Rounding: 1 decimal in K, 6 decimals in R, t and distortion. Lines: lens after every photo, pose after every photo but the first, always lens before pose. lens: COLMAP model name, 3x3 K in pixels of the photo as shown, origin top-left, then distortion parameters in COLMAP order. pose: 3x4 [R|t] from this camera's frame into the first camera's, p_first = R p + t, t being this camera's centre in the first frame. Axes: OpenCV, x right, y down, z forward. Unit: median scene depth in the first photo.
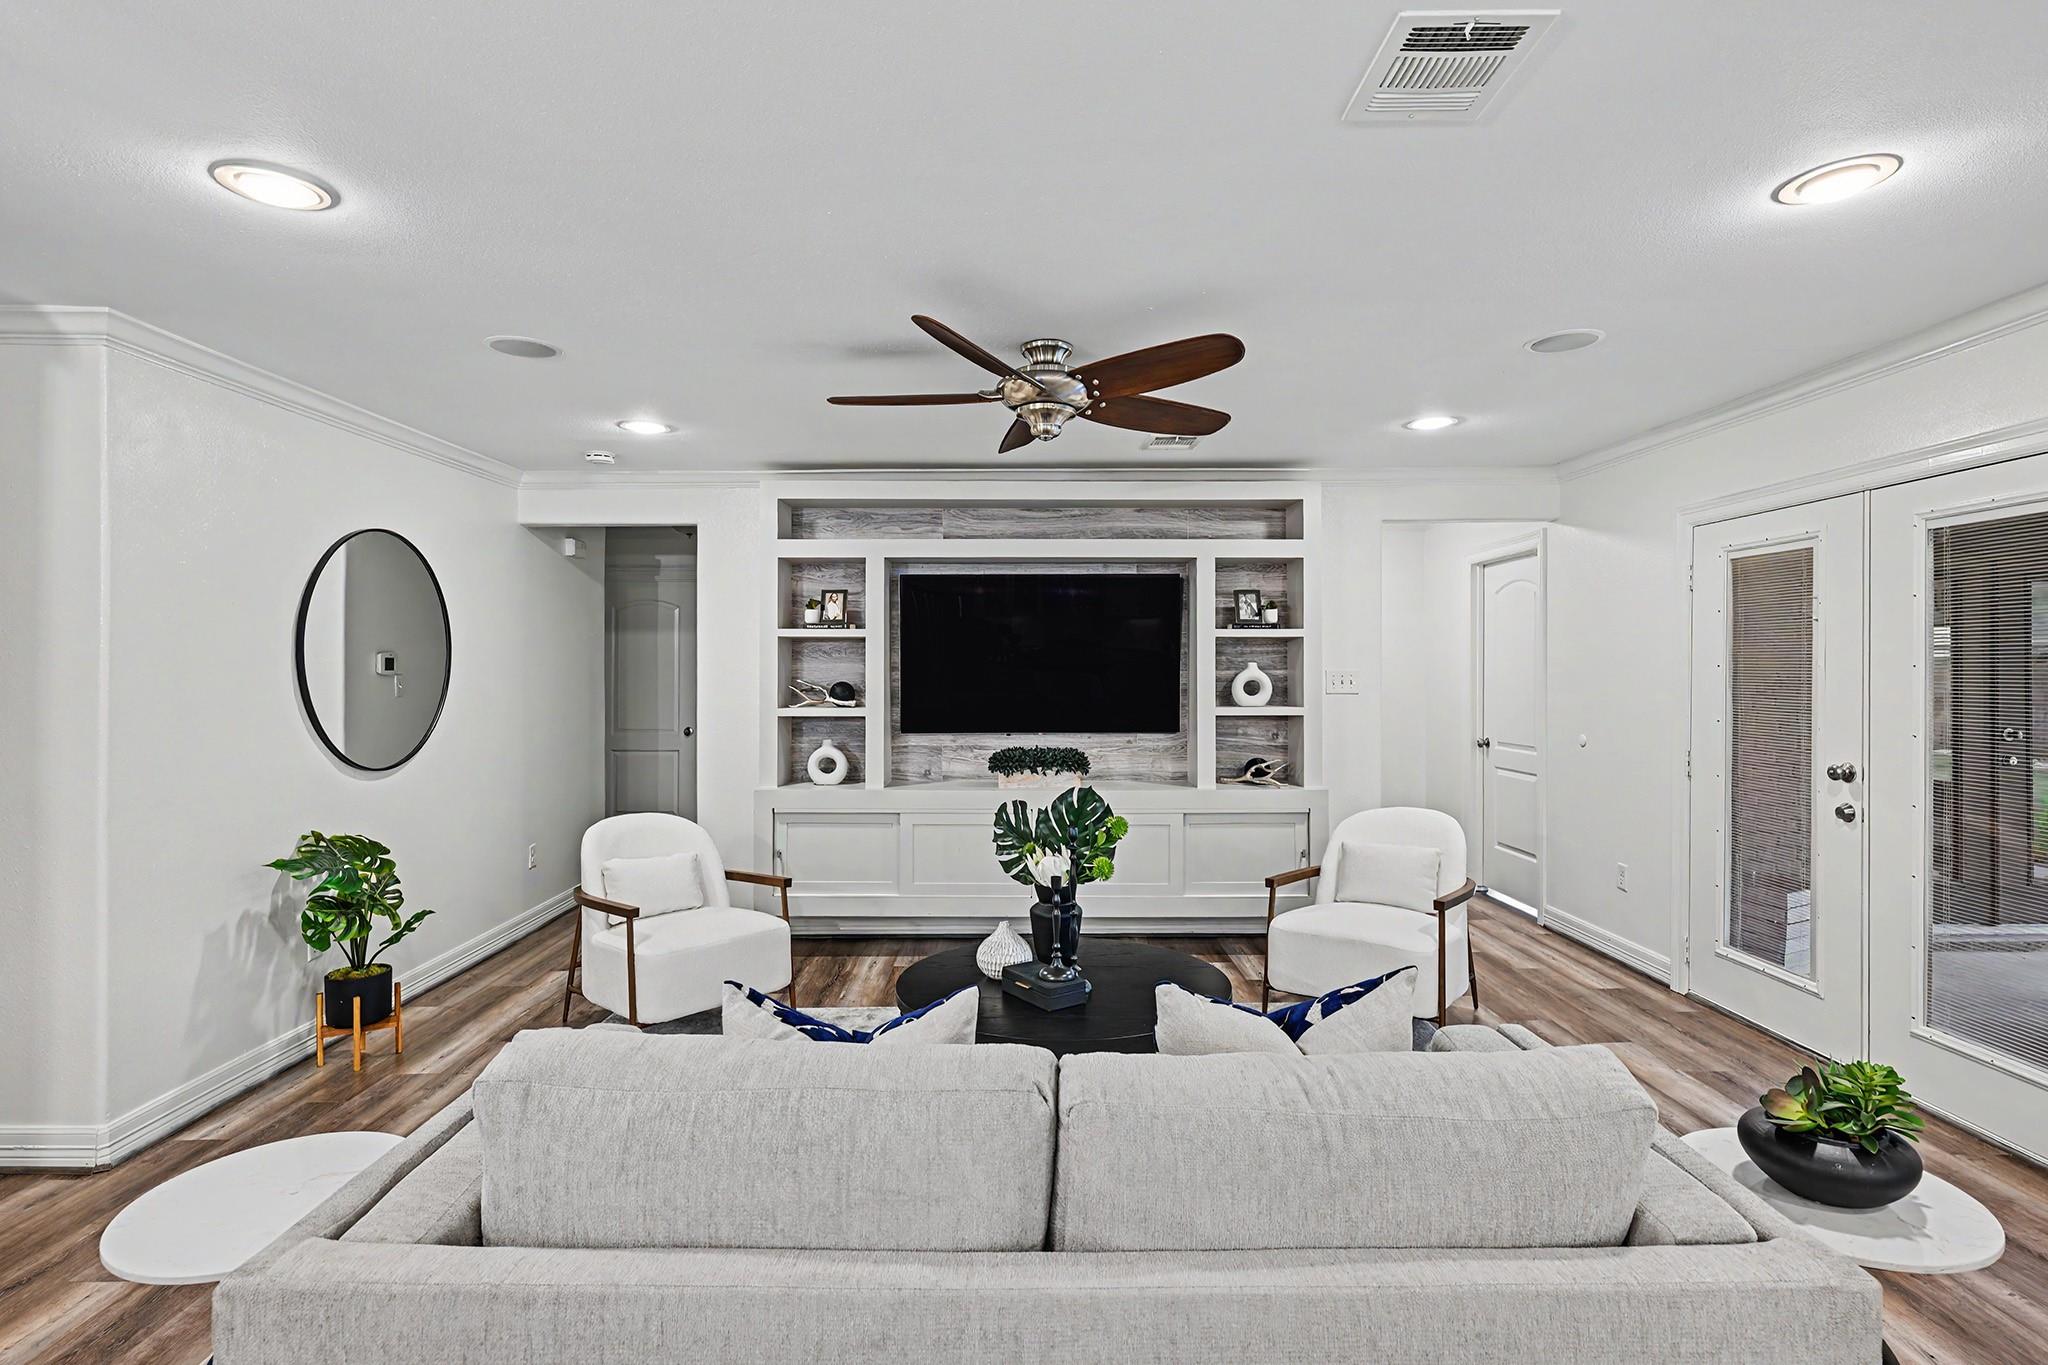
lens RADIAL K [[1014.5, 0, 1018.4], [0, 1014.5, 664.8], [0, 0, 1]] dist [0.002996, -0.002520]
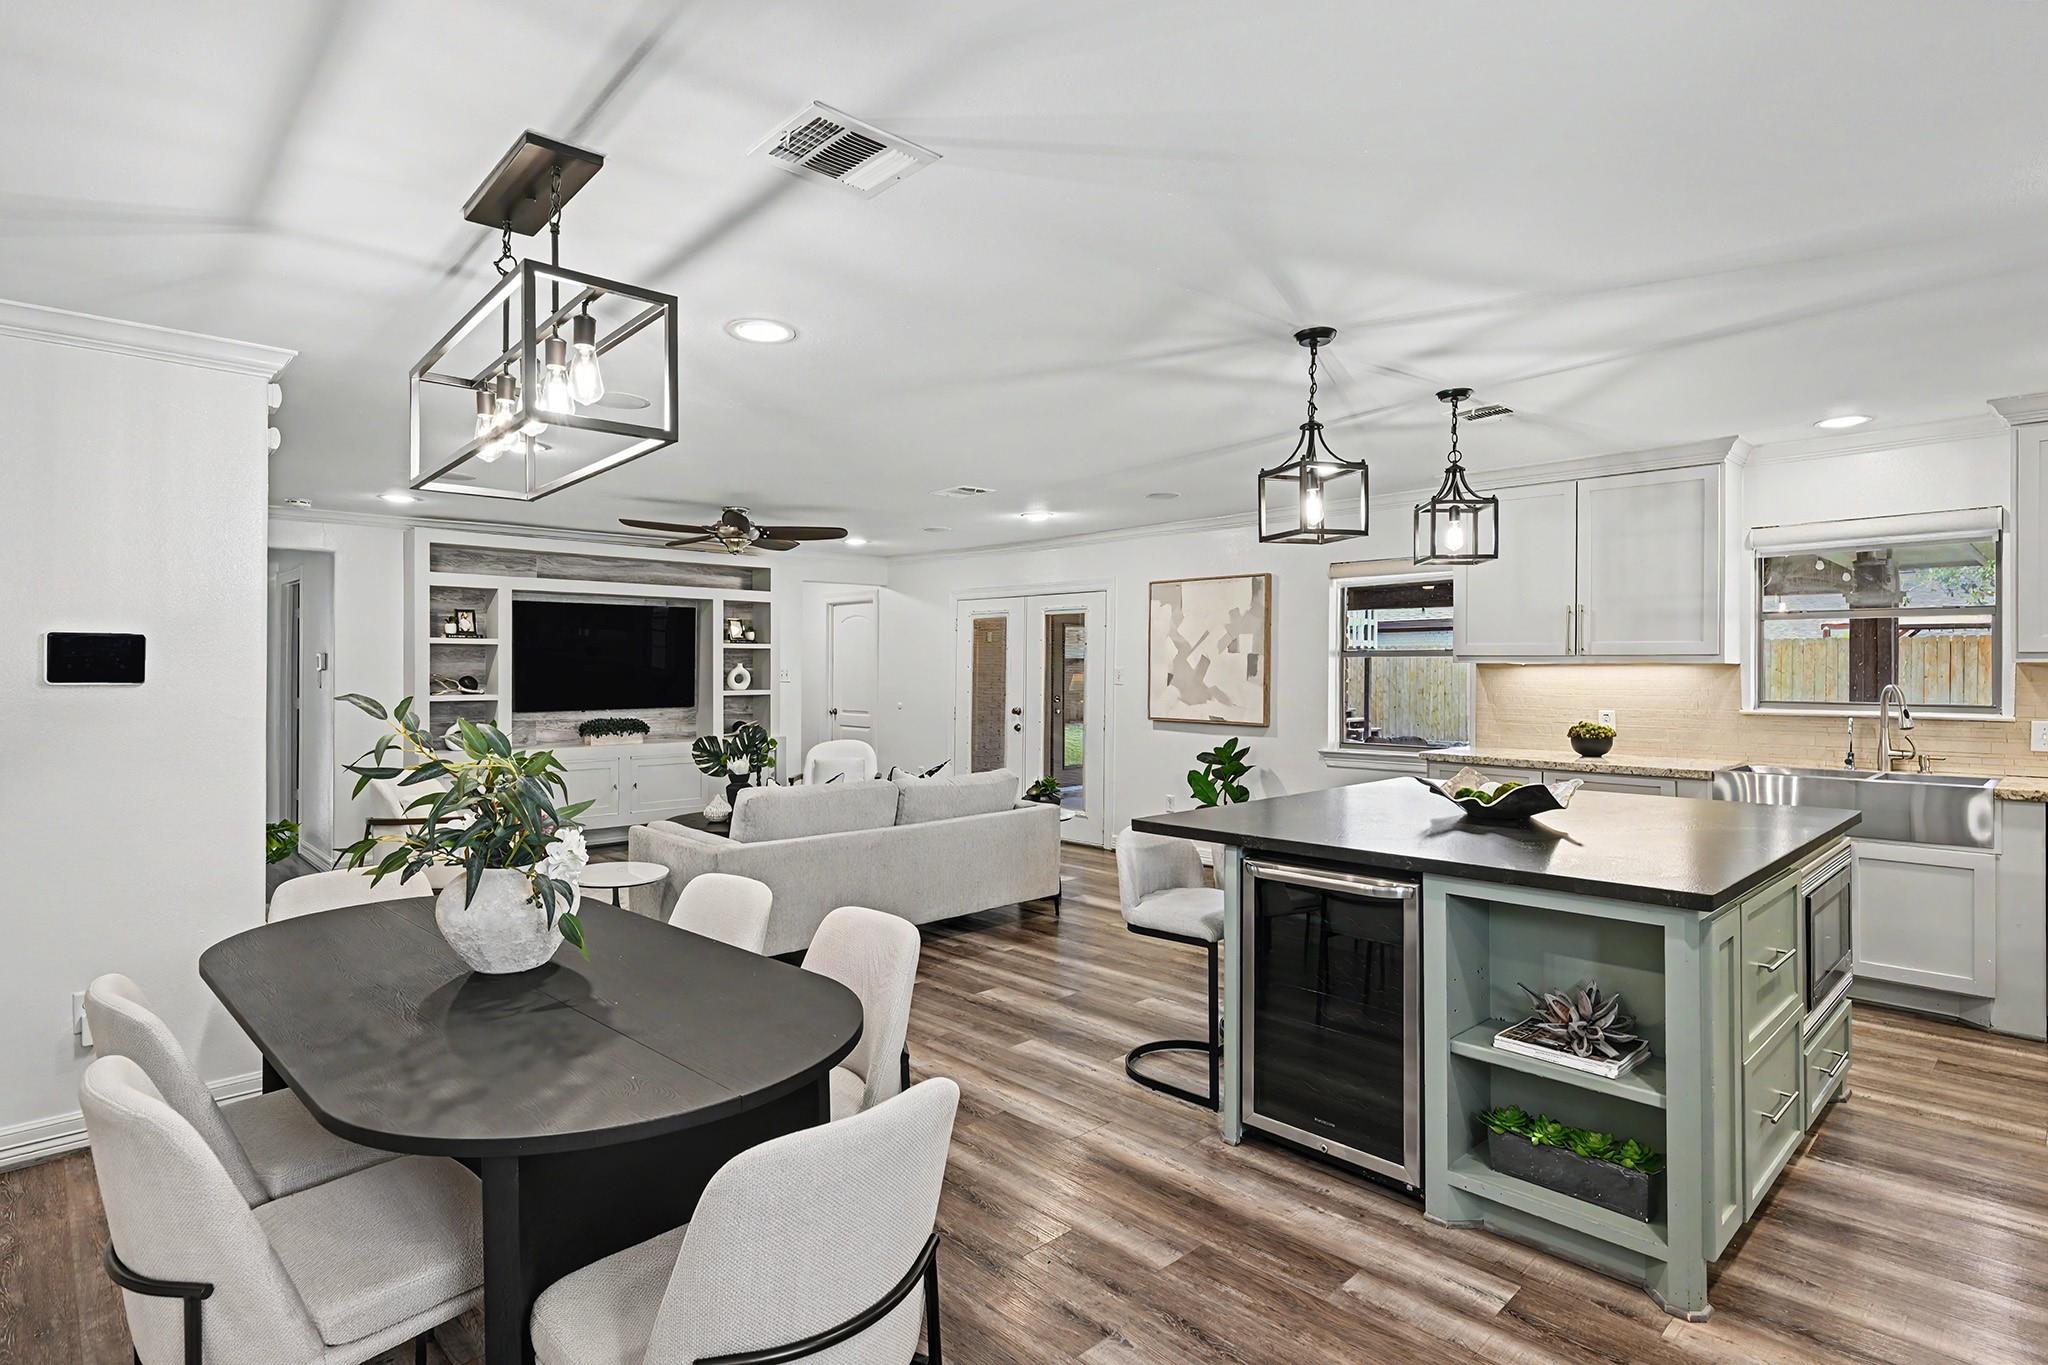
lens RADIAL K [[1055.2, 0, 989.1], [0, 1055.2, 671.0], [0, 0, 1]] dist [0.002164, -0.001687]
pose [[0.741879, -0.000411, 0.670533, -0.627834], [-0.006707, 0.999945, 0.008034, -0.006516], [-0.670500, -0.010458, 0.741836, -0.559707]]
